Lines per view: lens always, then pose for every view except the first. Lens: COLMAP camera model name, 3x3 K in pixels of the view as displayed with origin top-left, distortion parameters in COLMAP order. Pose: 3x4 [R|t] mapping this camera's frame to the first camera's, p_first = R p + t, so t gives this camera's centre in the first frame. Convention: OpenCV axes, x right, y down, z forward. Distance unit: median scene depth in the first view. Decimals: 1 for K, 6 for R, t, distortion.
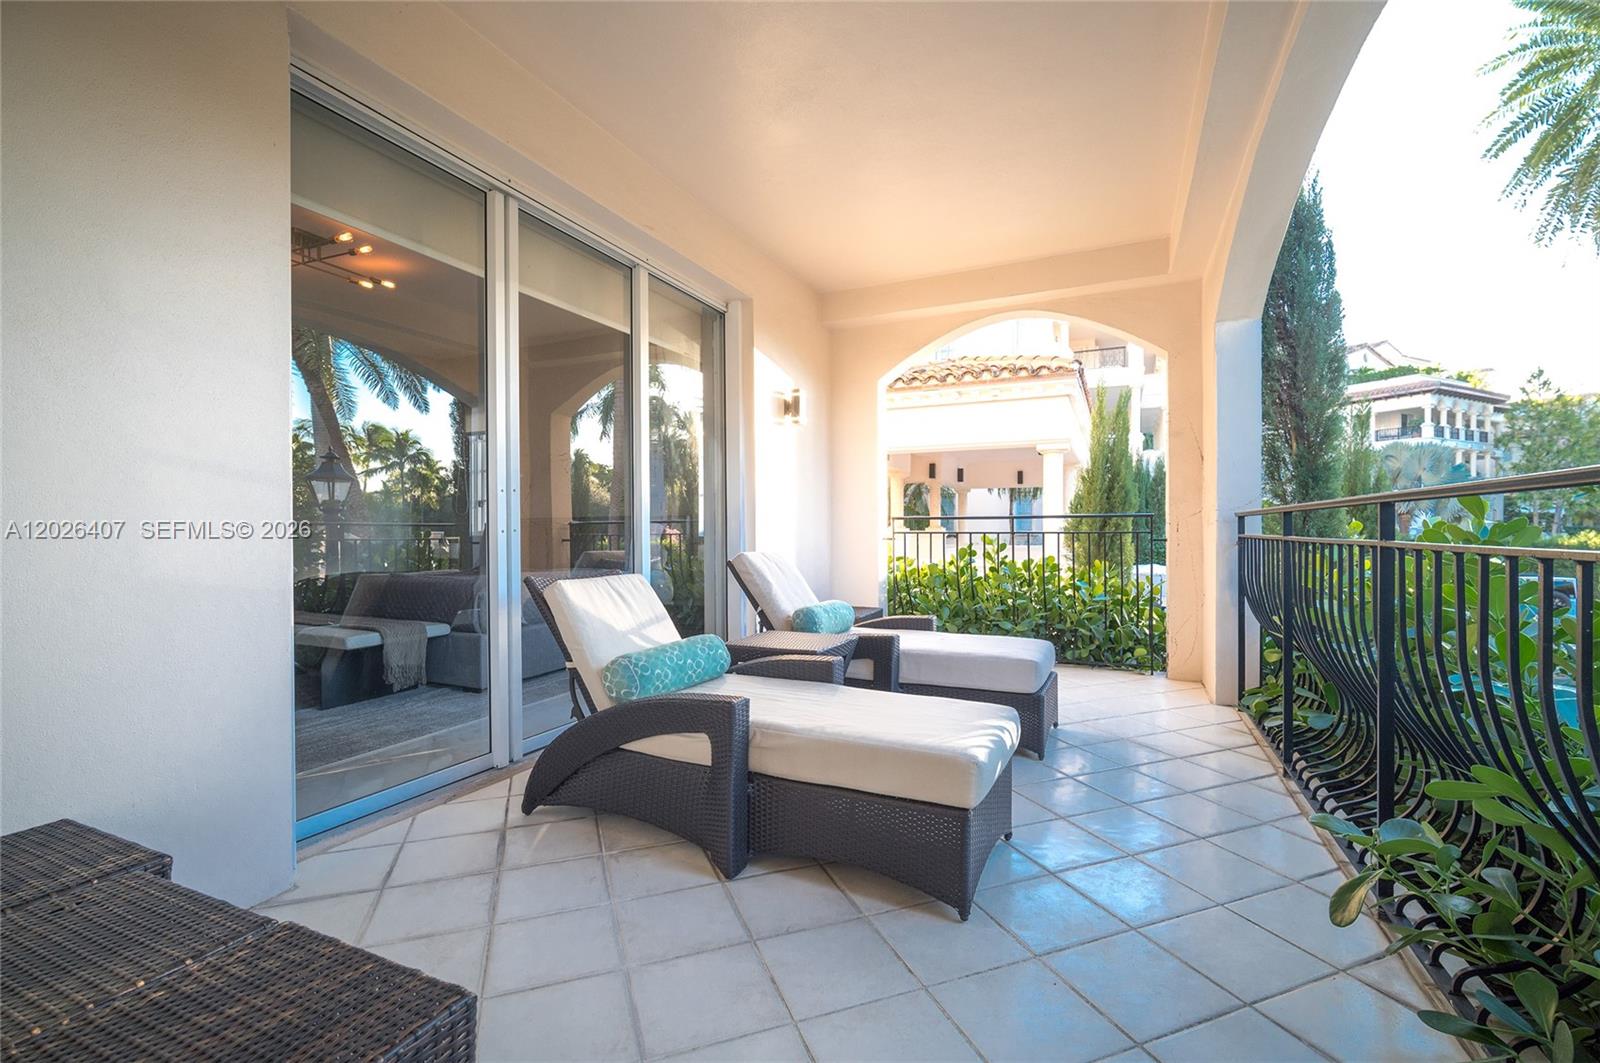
lens RADIAL K [[734.8, 0, 800.0], [0, 734.8, 531.5], [0, 0, 1]] dist [0.000126, 0.001380]
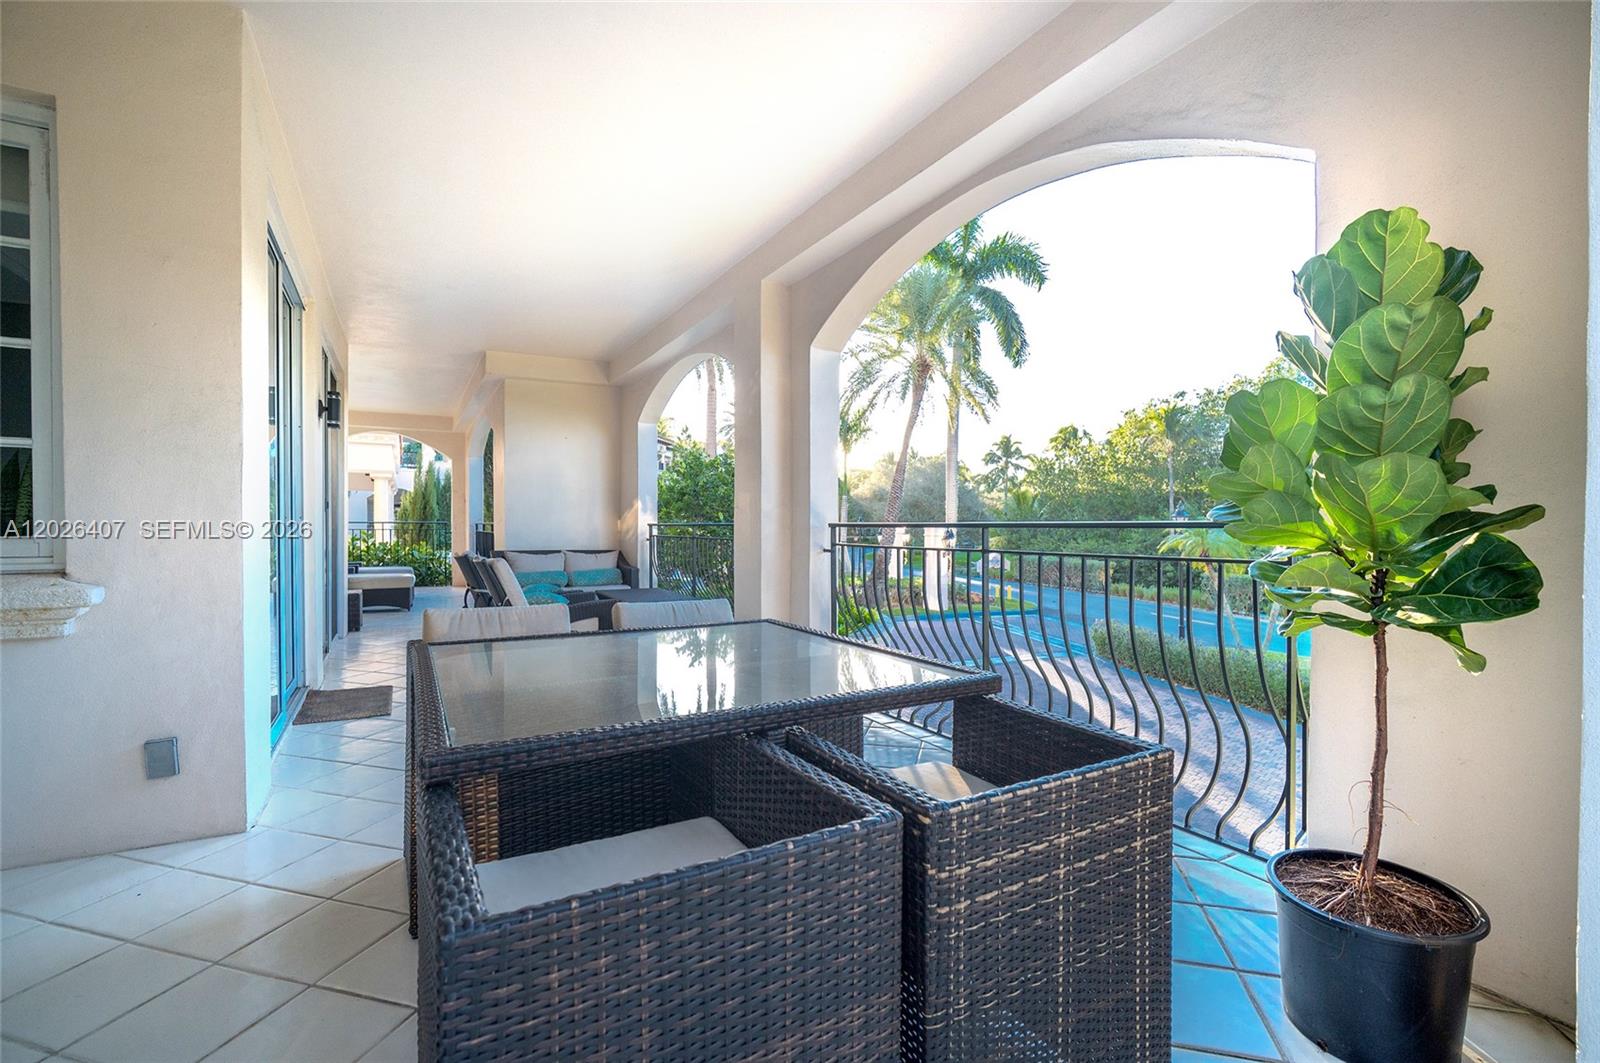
lens RADIAL K [[717.6, 0, 808.9], [0, 717.6, 540.3], [0, 0, 1]] dist [-0.001447, 0.000059]
pose [[0.603352, -0.009283, 0.797421, -0.235340], [-0.006802, 0.999836, 0.016787, -0.003916], [-0.797446, -0.015552, 0.603190, -0.474600]]
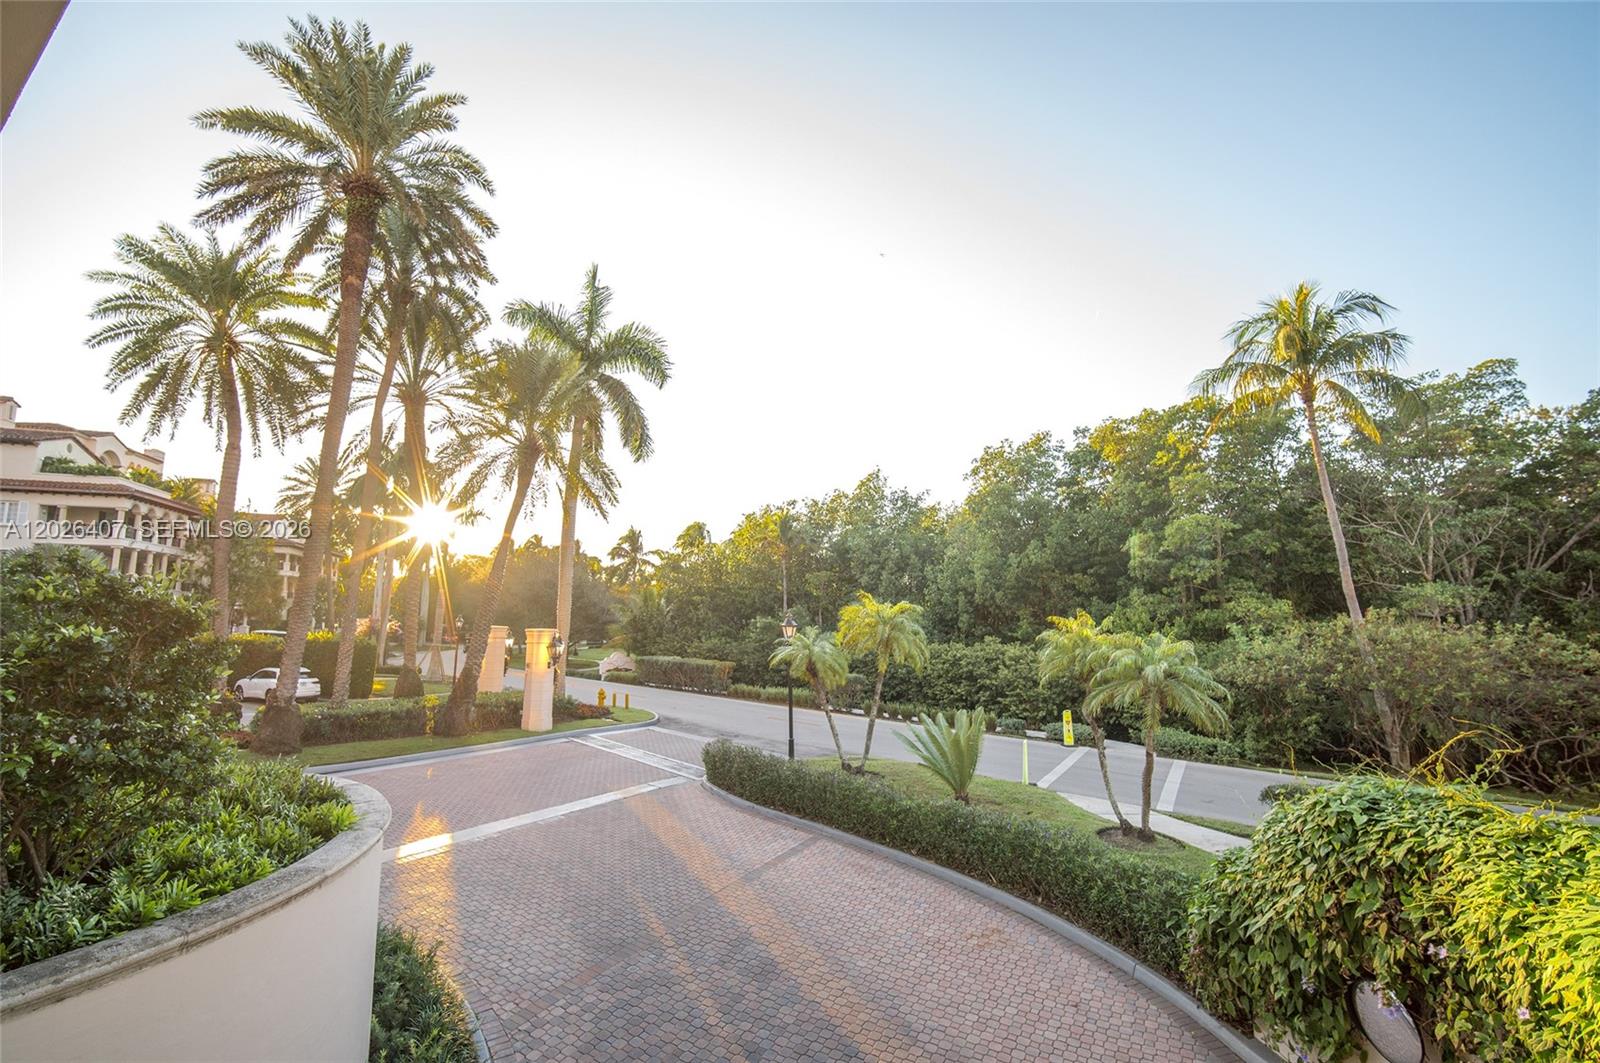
lens RADIAL K [[734.8, 0, 800.0], [0, 734.8, 531.5], [0, 0, 1]] dist [0.000126, 0.001380]
pose [[0.161478, 0.125646, 0.978845, -0.087643], [-0.007900, 0.991995, -0.126031, -0.032426], [-0.986845, 0.012619, 0.161178, -0.456029]]
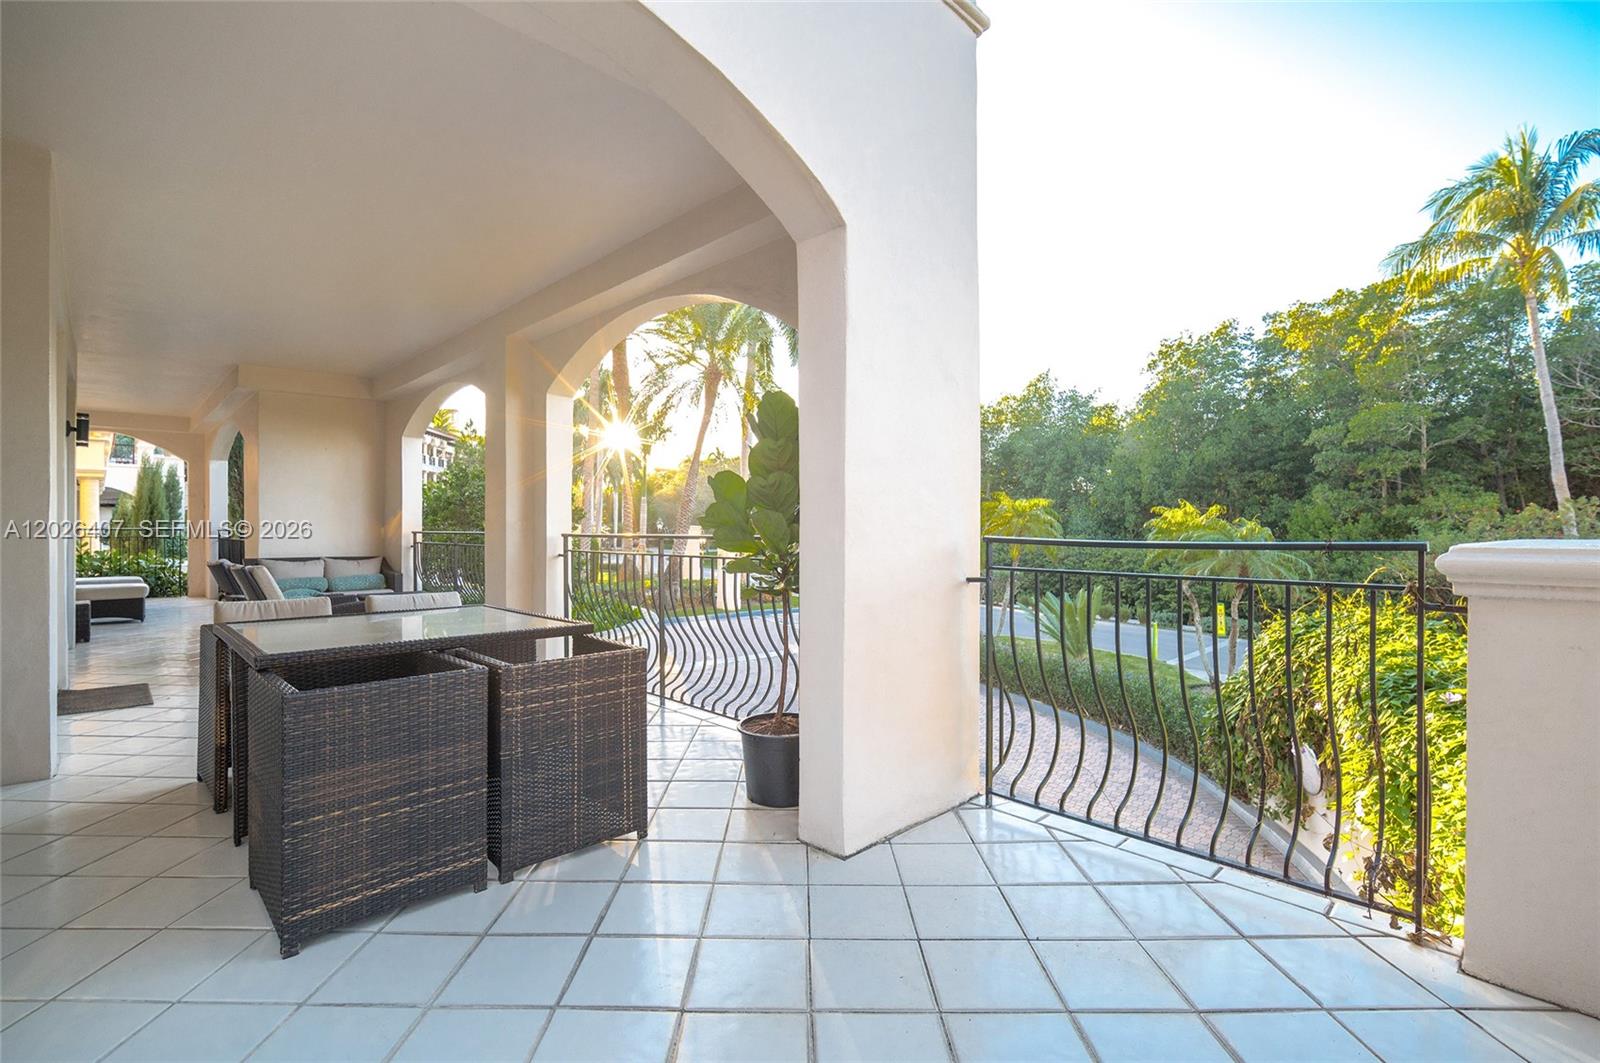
lens RADIAL K [[734.8, 0, 800.0], [0, 734.8, 531.5], [0, 0, 1]] dist [0.000126, 0.001380]
pose [[0.388995, -0.000428, 0.921240, -0.298720], [-0.003479, 0.999992, 0.001934, -0.008431], [-0.921233, -0.003957, 0.388990, -0.565572]]
